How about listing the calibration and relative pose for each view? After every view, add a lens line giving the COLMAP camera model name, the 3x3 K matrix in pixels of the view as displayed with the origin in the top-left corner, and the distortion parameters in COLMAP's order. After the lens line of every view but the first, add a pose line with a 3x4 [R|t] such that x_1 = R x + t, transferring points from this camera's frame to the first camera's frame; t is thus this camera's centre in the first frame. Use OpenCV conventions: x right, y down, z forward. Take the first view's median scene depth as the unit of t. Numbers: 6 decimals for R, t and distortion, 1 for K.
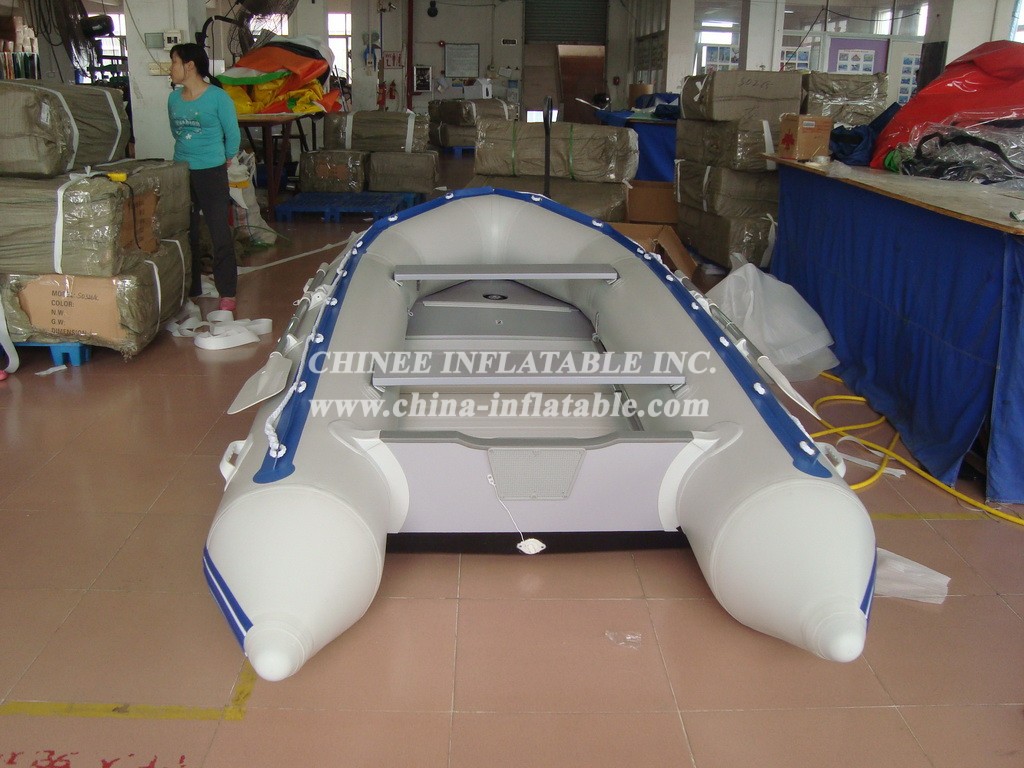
lens RADIAL K [[994.8, 0, 512.0], [0, 994.8, 384.0], [0, 0, 1]] dist [-0.225476, 0.261680]
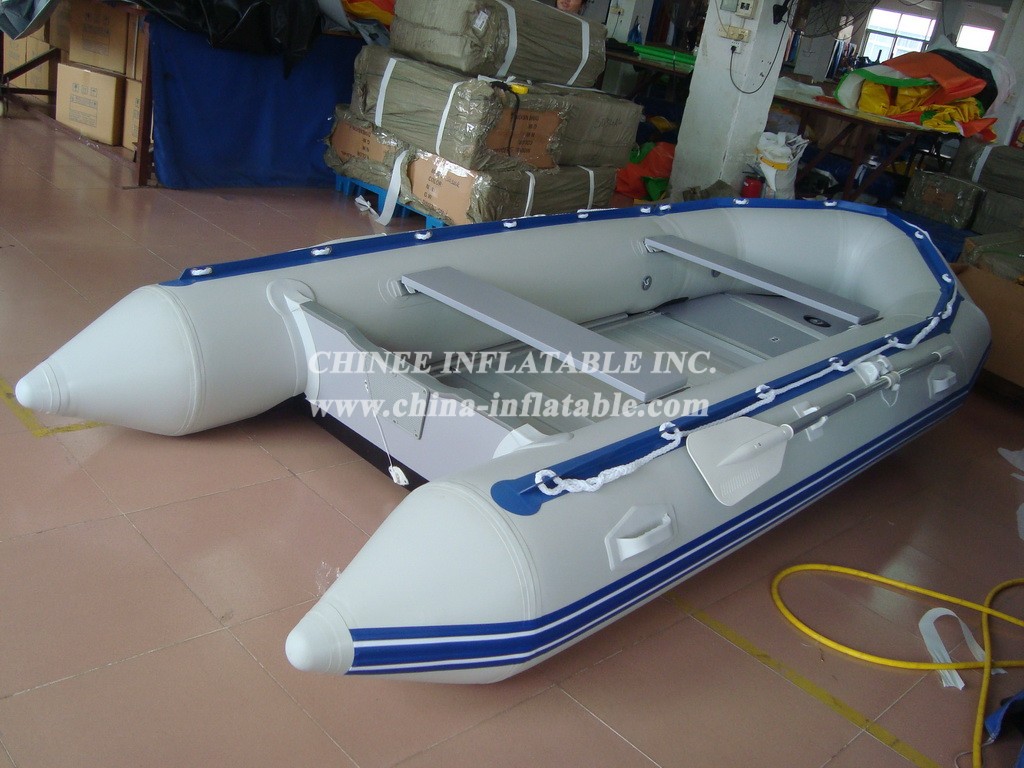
lens RADIAL K [[994.8, 0, 512.0], [0, 994.8, 384.0], [0, 0, 1]] dist [-0.225476, 0.261680]
pose [[0.671466, 0.377857, -0.637461, 0.388840], [-0.384312, 0.913070, 0.136412, -0.052970], [0.633591, 0.153388, 0.758311, 0.185743]]
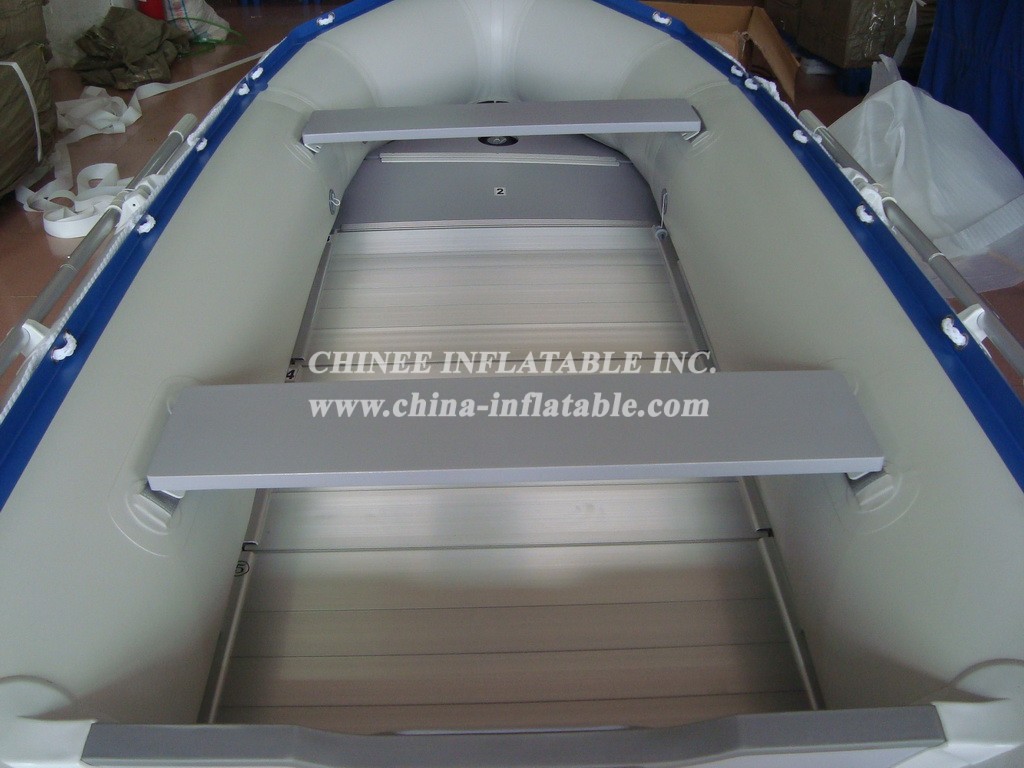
lens RADIAL K [[994.8, 0, 512.0], [0, 994.8, 384.0], [0, 0, 1]] dist [-0.225476, 0.261680]
pose [[0.998683, -0.008237, -0.050635, 0.023080], [0.019776, 0.972553, 0.231838, -0.084409], [0.047335, -0.232534, 0.971436, 0.370948]]
